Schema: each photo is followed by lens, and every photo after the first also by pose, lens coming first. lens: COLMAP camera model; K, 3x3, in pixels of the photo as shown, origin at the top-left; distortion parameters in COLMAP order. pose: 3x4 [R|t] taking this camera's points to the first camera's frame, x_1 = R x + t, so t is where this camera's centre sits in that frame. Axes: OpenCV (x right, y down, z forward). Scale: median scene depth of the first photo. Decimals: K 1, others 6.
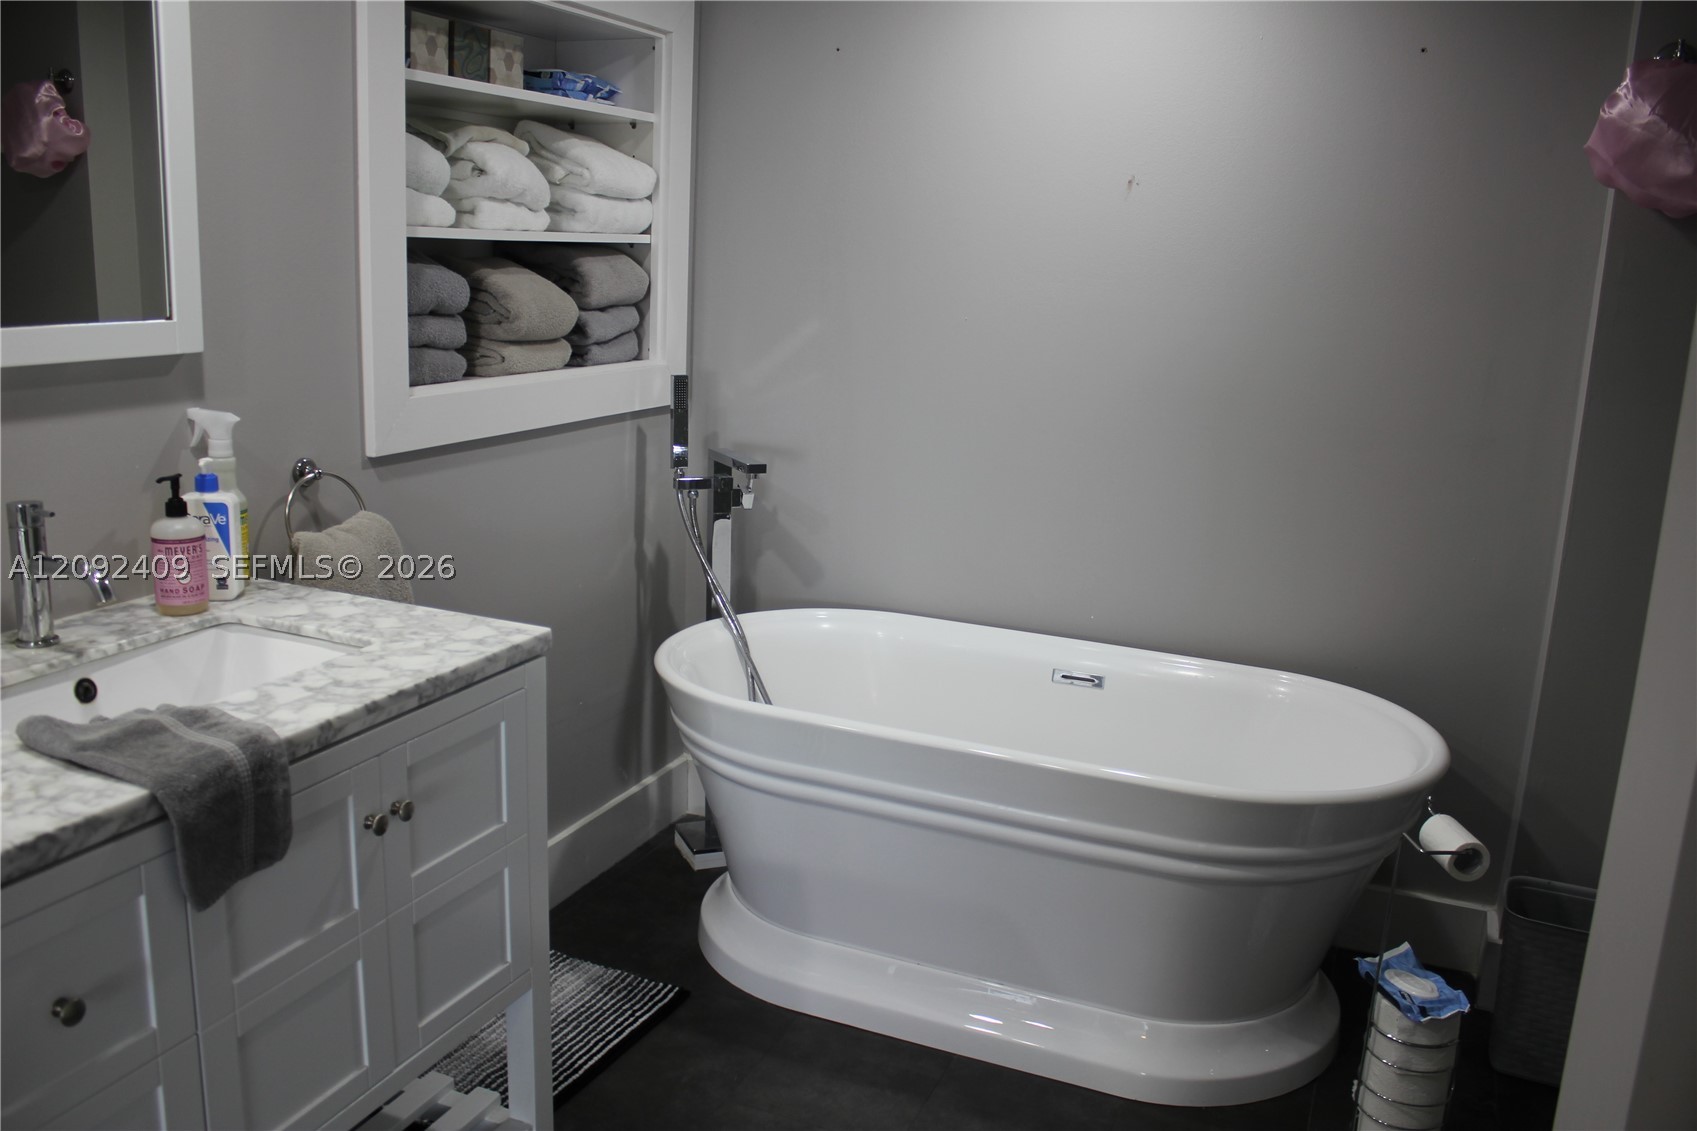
lens RADIAL K [[1420.7, 0, 849.6], [0, 1420.7, 578.6], [0, 0, 1]] dist [-0.165786, 0.150641]
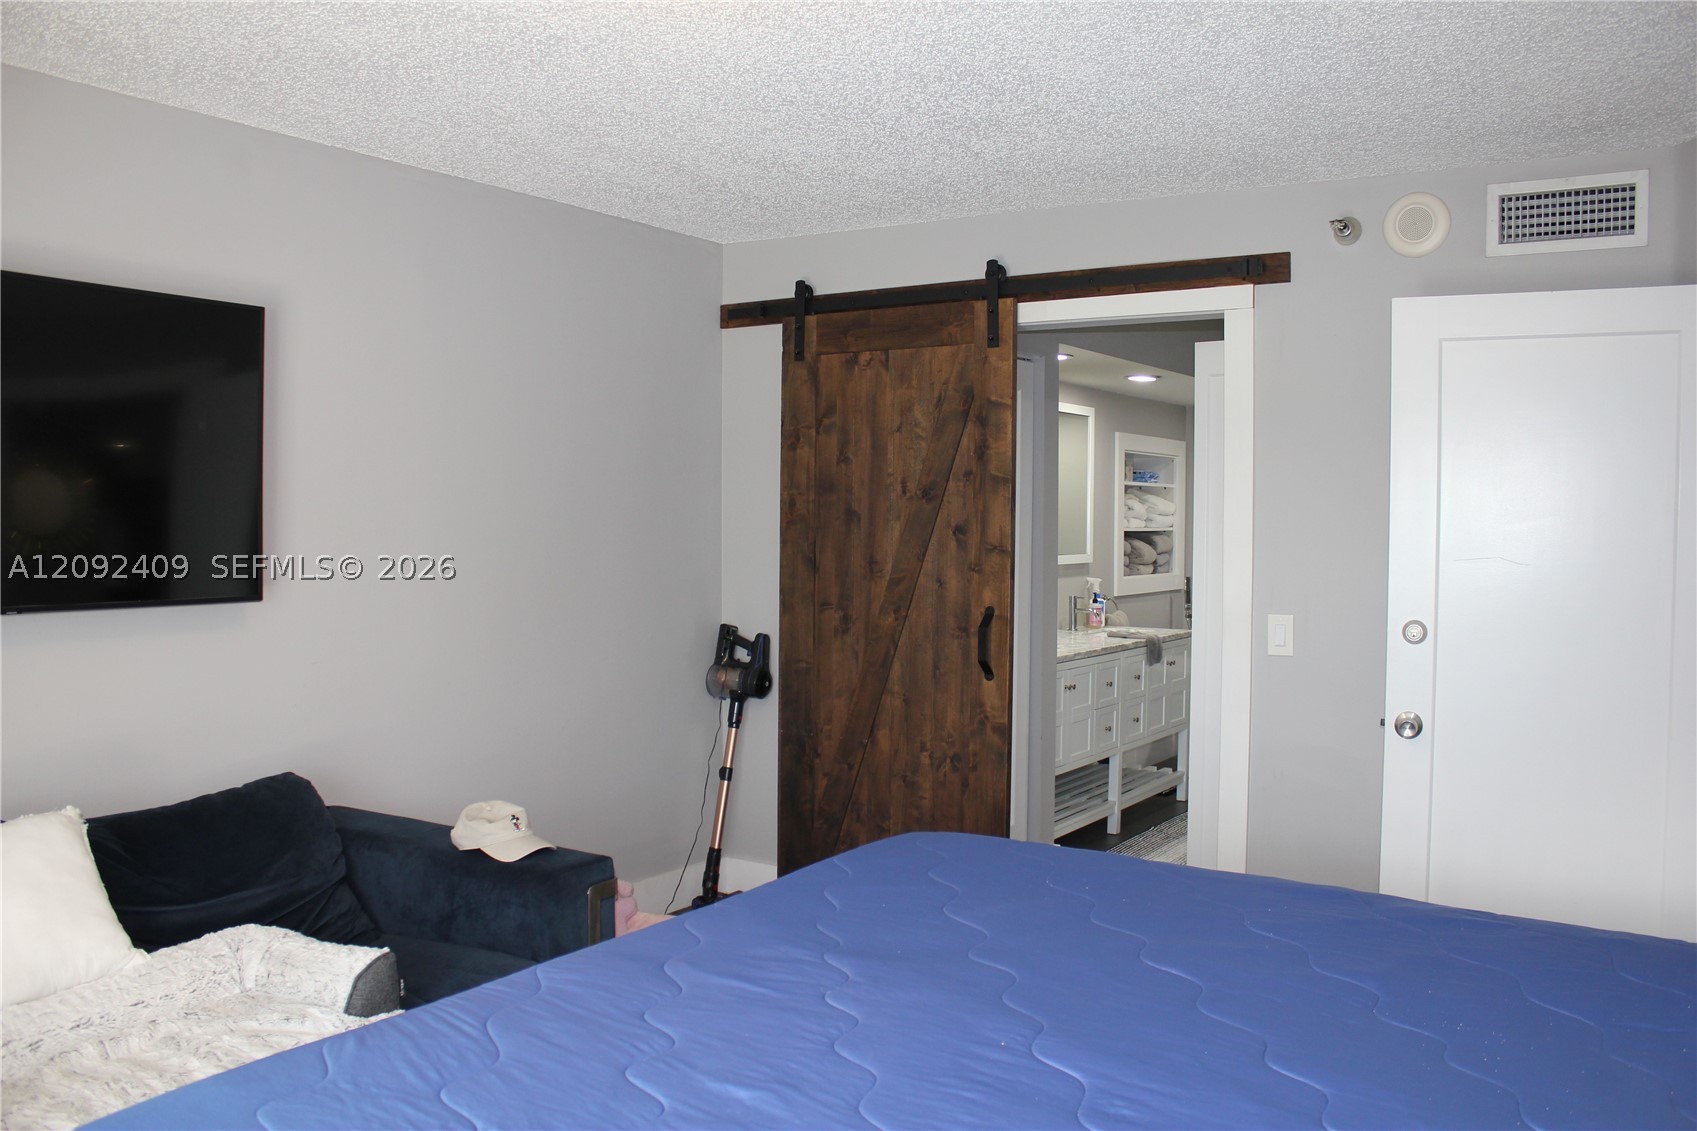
lens RADIAL K [[1420.7, 0, 852.6], [0, 1420.7, 563.6], [0, 0, 1]] dist [-0.165786, 0.150641]
pose [[0.981789, -0.026542, -0.188114, -0.284756], [-0.011483, 0.980091, -0.198216, 0.450124], [0.189630, 0.196766, 0.961937, -2.091036]]
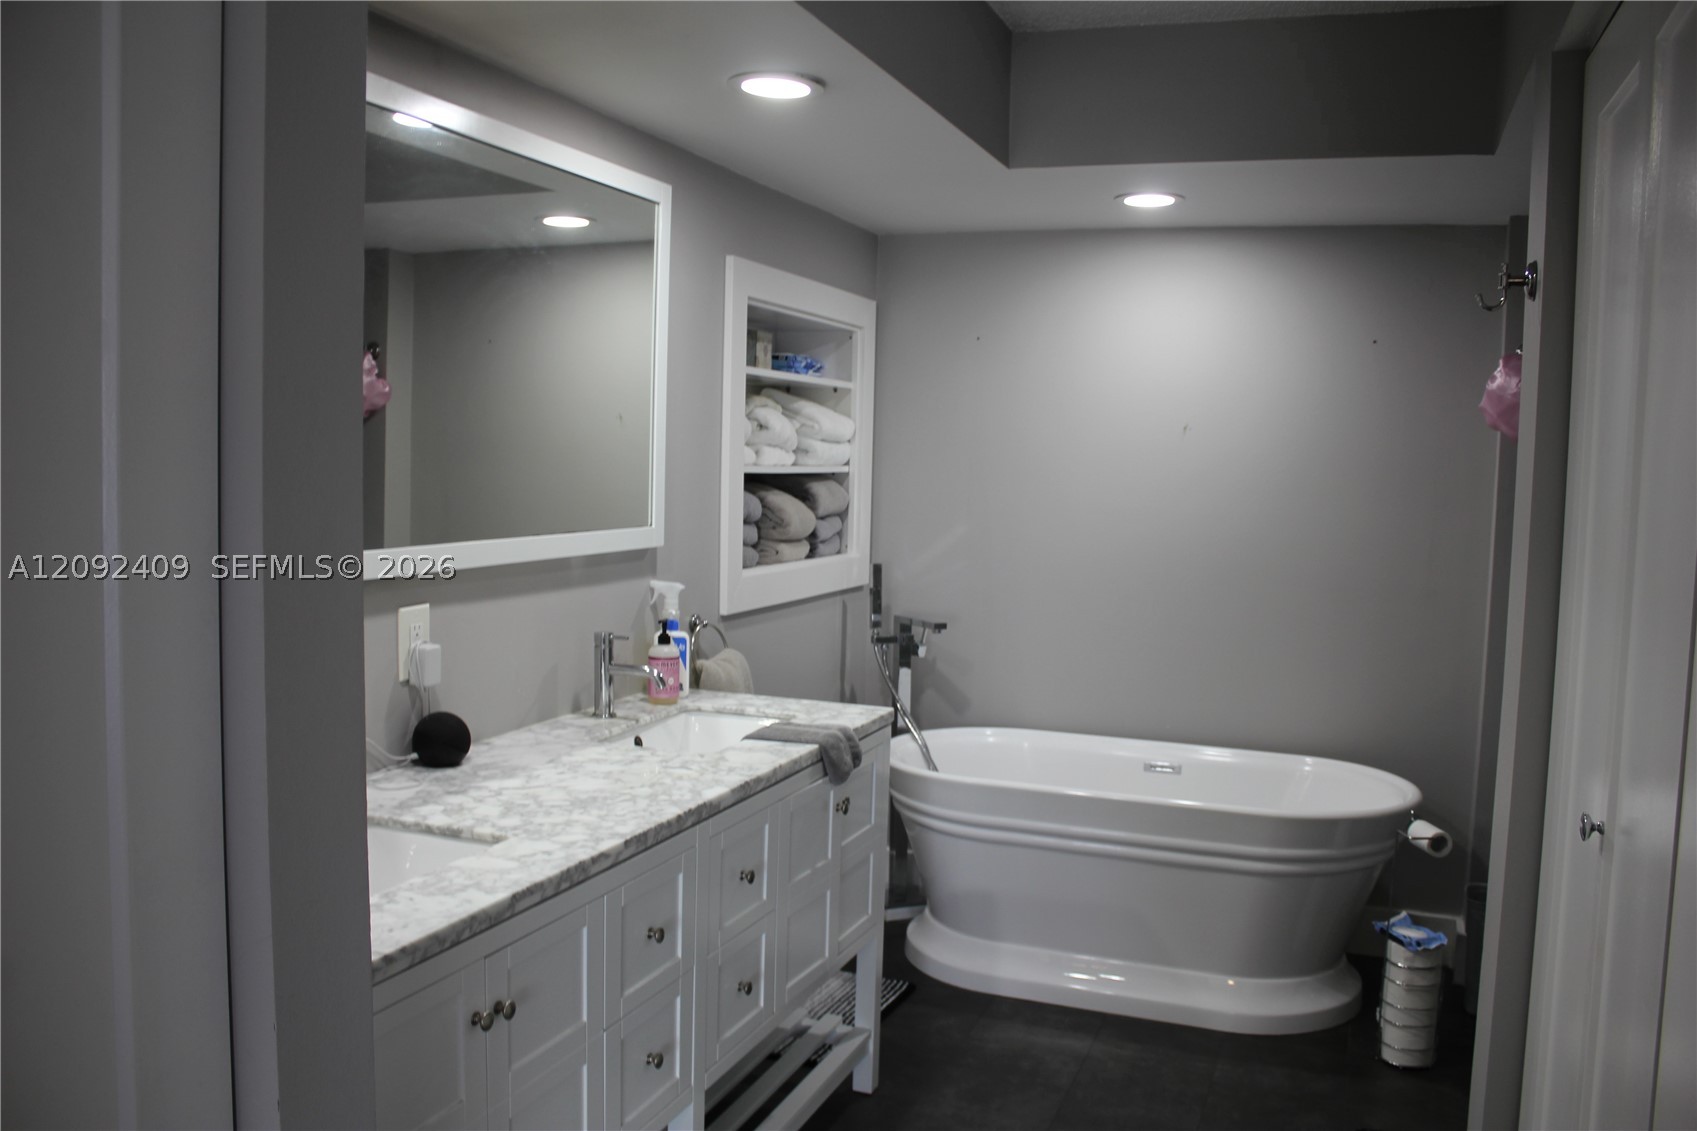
lens RADIAL K [[1420.7, 0, 851.7], [0, 1420.7, 574.4], [0, 0, 1]] dist [-0.165786, 0.150641]
pose [[0.999328, -0.016302, 0.032823, -0.222929], [0.020848, 0.989458, -0.143312, 0.083552], [-0.030141, 0.143900, 0.989133, -0.486334]]
